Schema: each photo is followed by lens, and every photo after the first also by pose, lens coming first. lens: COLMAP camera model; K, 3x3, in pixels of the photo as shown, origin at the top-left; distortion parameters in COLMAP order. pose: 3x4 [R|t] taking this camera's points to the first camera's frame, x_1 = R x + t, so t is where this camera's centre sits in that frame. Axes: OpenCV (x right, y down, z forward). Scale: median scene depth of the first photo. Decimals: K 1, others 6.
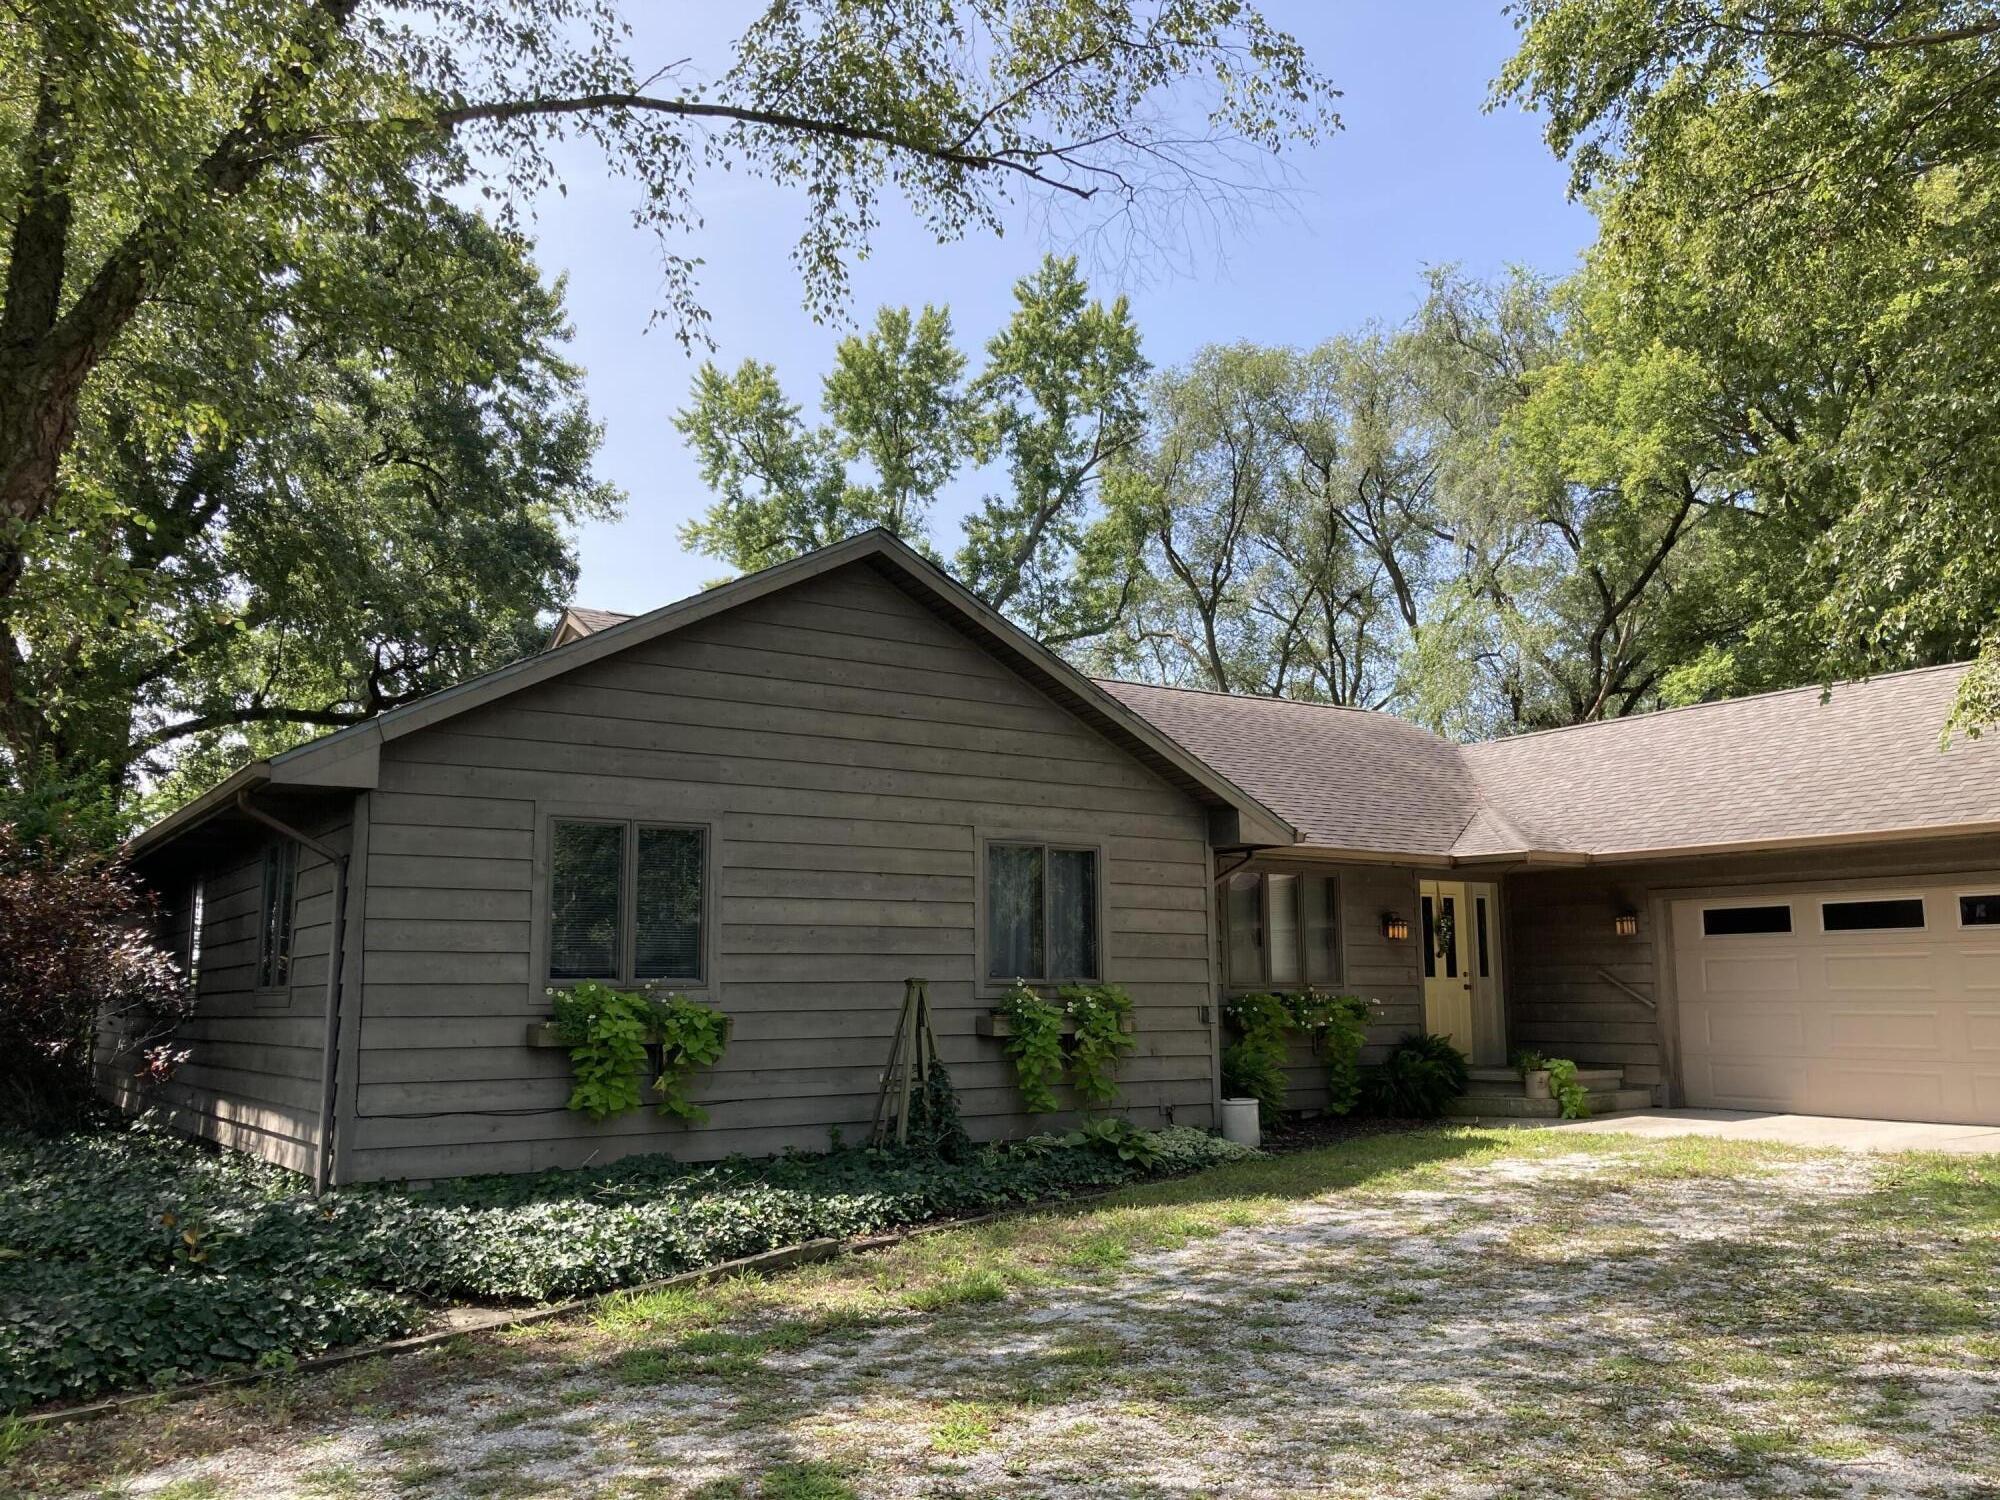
lens RADIAL K [[1635.5, 0, 1000.0], [0, 1635.5, 750.0], [0, 0, 1]] dist [0.004157, -0.004920]
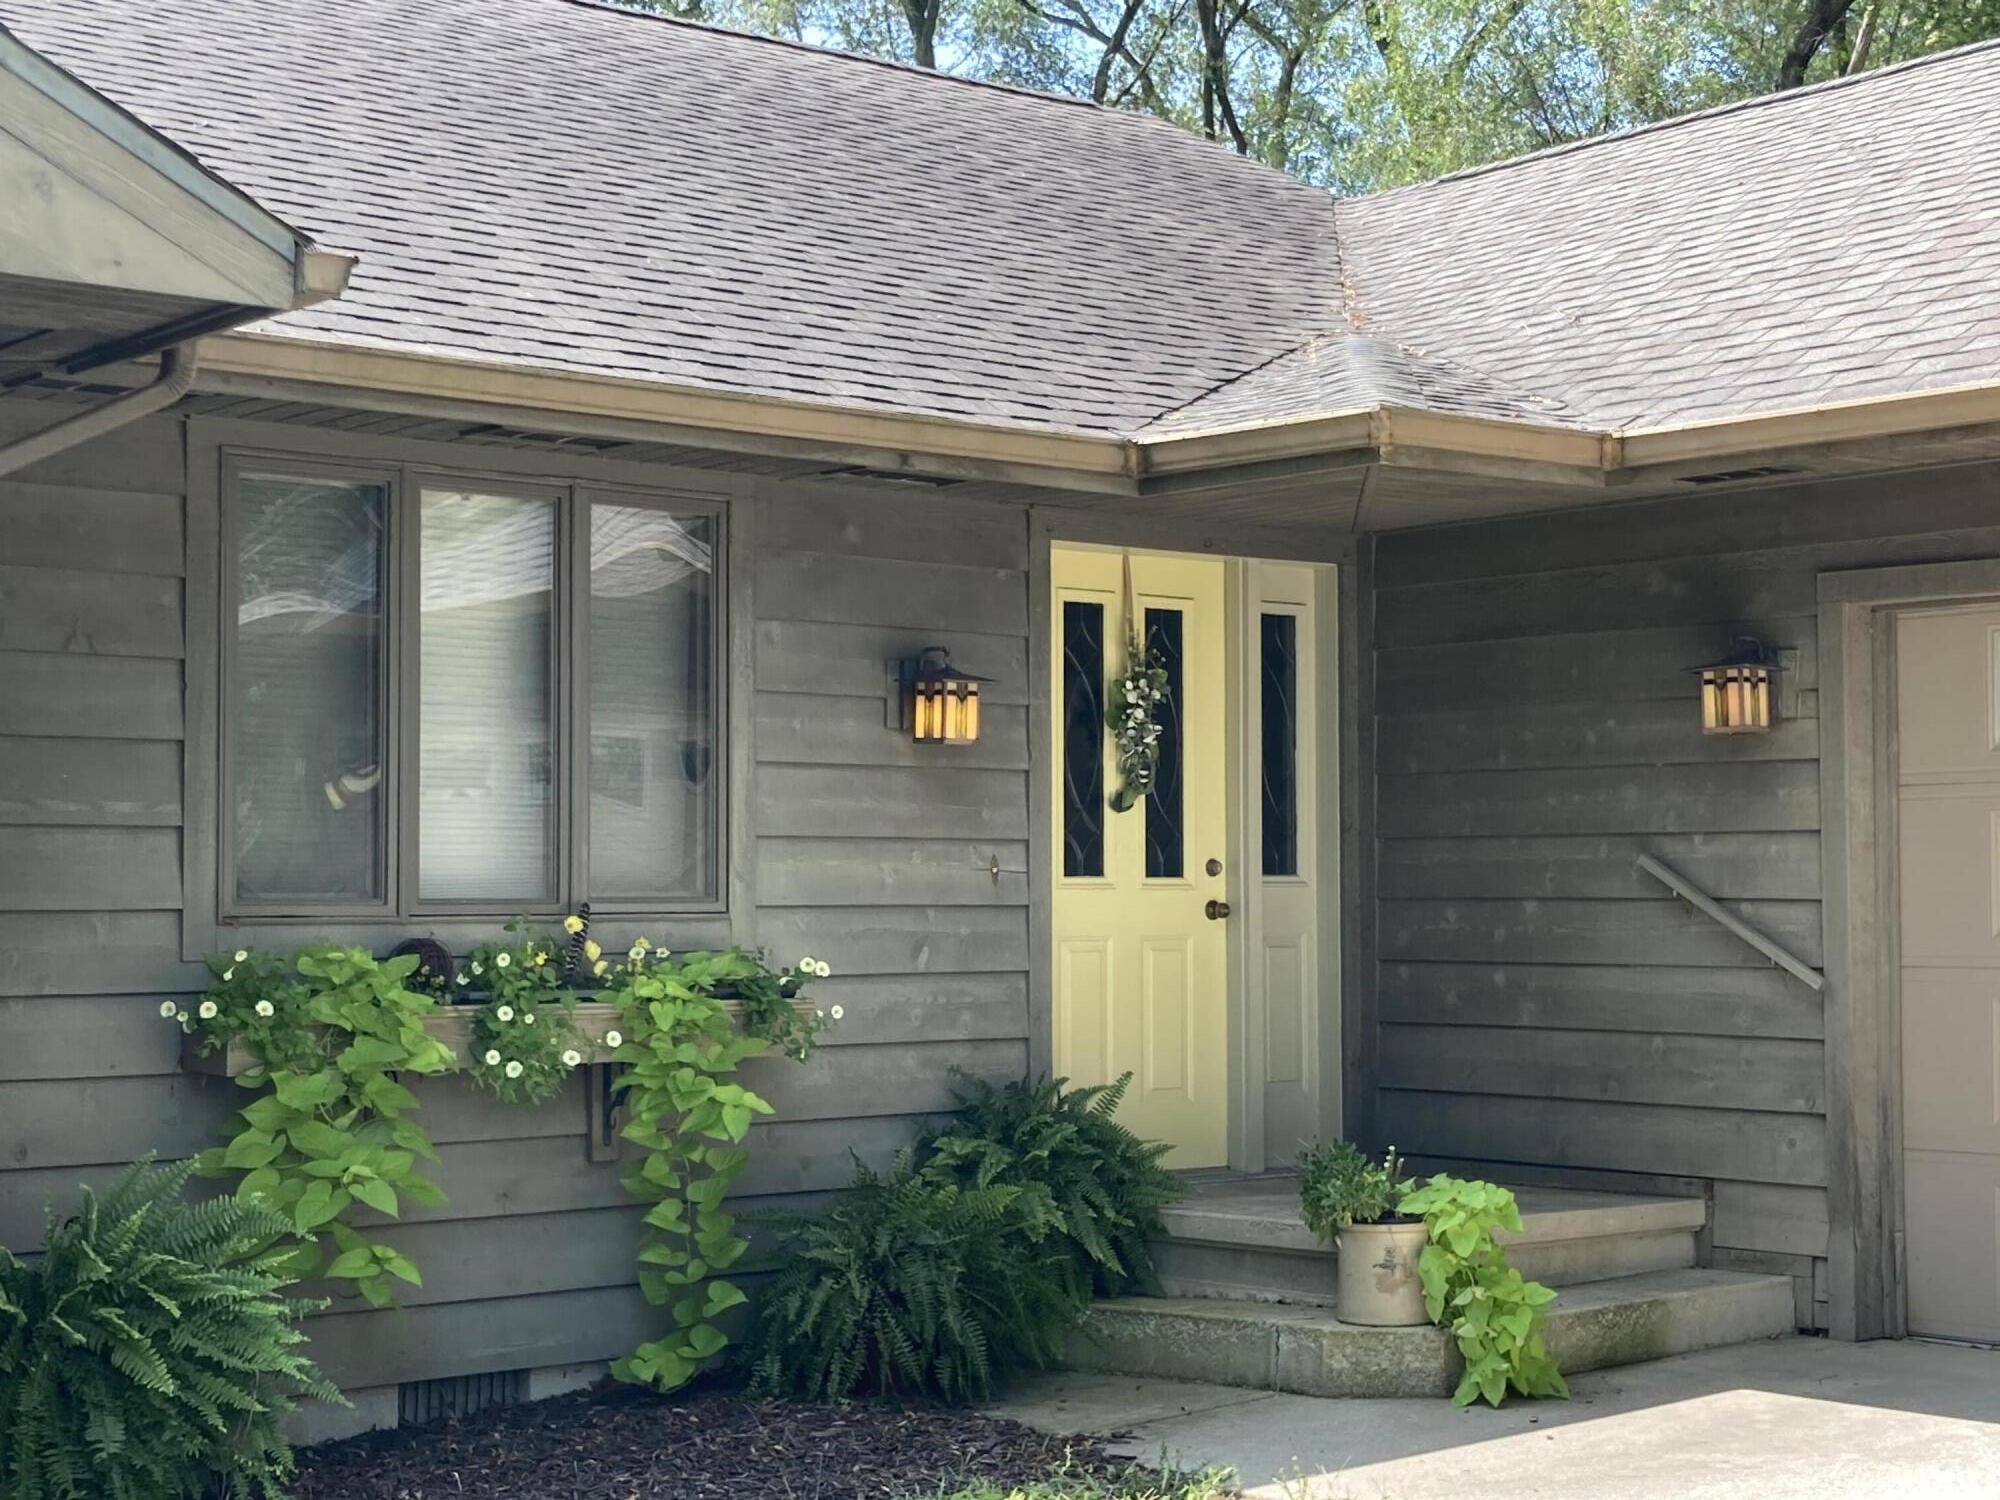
lens RADIAL K [[3181.7, 0, 1000.0], [0, 3181.7, 750.0], [0, 0, 1]] dist [0.039306, 0.048684]
pose [[0.995656, 0.005222, 0.092960, 0.258862], [-0.014626, 0.994801, 0.100778, 0.079050], [-0.091950, -0.101700, 0.990557, 0.588492]]
